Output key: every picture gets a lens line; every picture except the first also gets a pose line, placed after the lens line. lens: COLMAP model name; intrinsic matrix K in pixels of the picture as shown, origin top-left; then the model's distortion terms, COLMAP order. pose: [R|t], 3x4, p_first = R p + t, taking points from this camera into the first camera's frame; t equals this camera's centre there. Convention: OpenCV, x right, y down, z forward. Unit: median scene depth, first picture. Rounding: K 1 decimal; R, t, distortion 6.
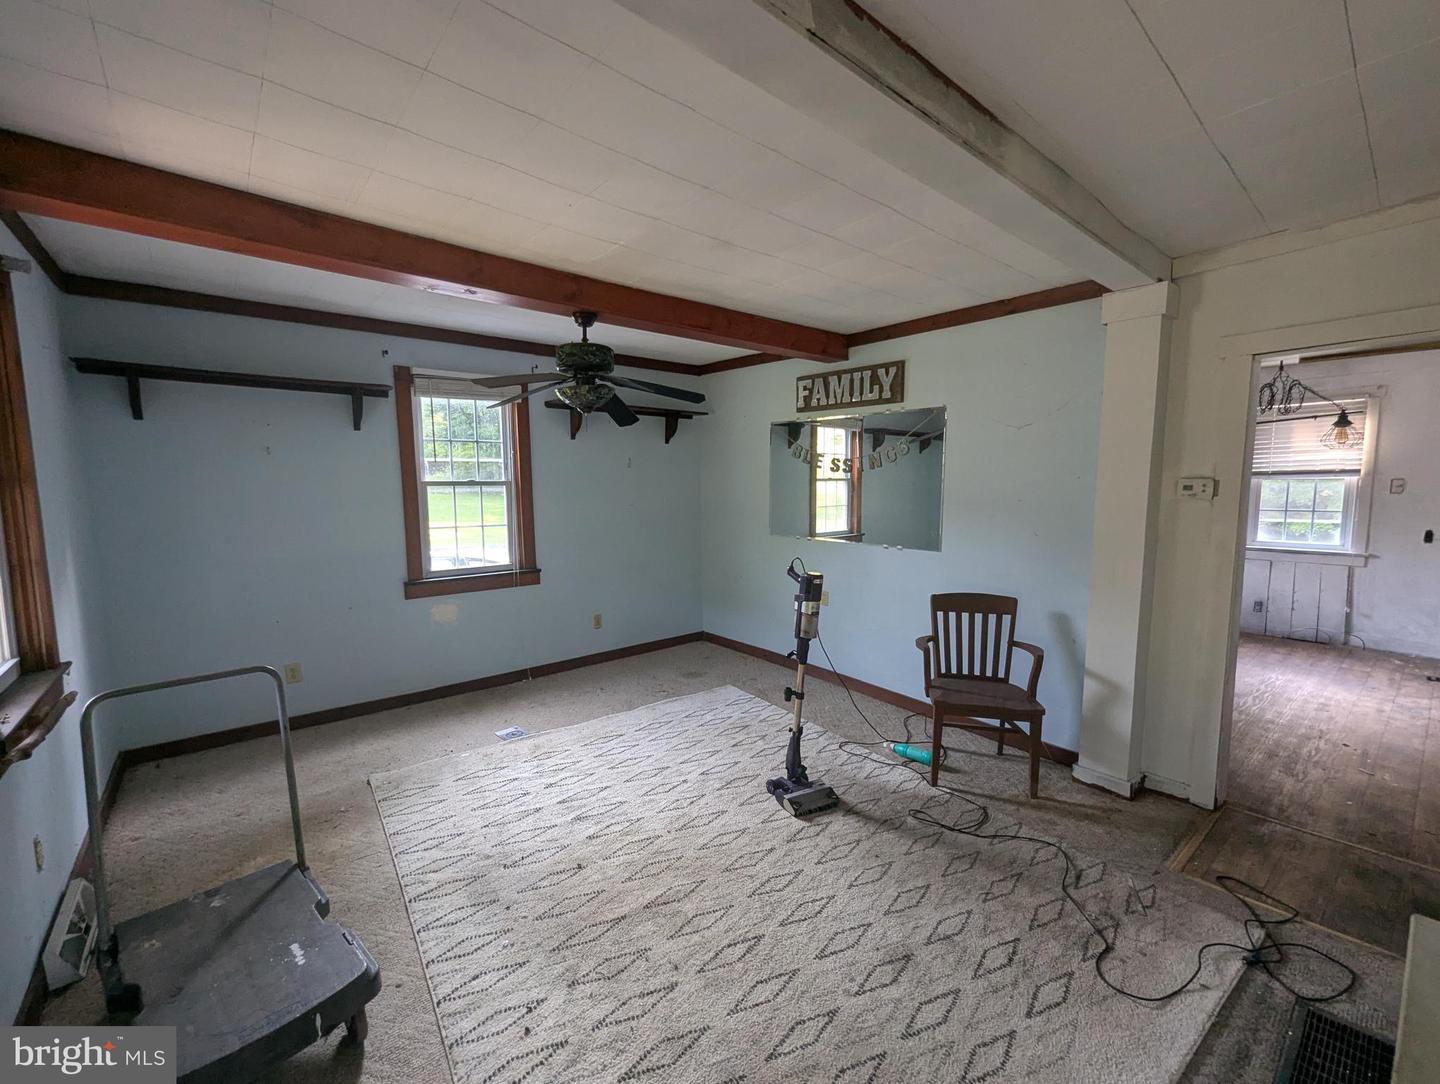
lens RADIAL K [[596.5, 0, 720.0], [0, 596.5, 542.0], [0, 0, 1]] dist [-0.000562, -0.000009]
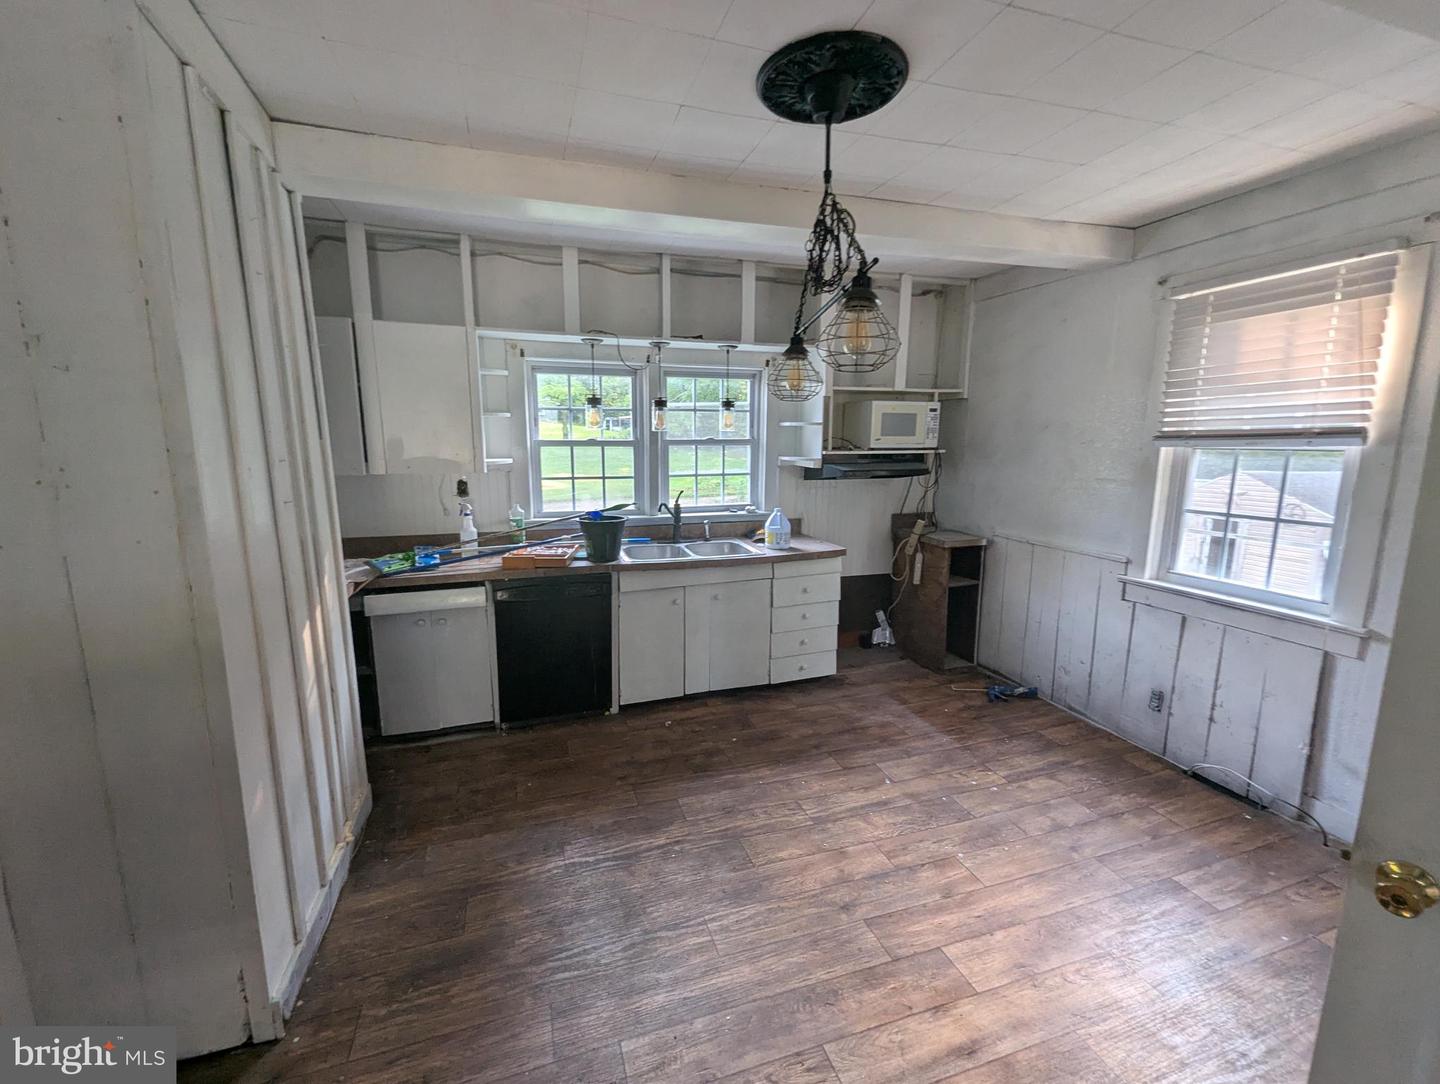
lens RADIAL K [[596.5, 0, 720.0], [0, 596.5, 542.0], [0, 0, 1]] dist [-0.000562, -0.000009]
pose [[0.934463, 0.069384, -0.349234, 0.778144], [-0.046188, 0.996164, 0.074326, -0.051262], [0.353051, -0.053325, 0.934083, 0.432713]]
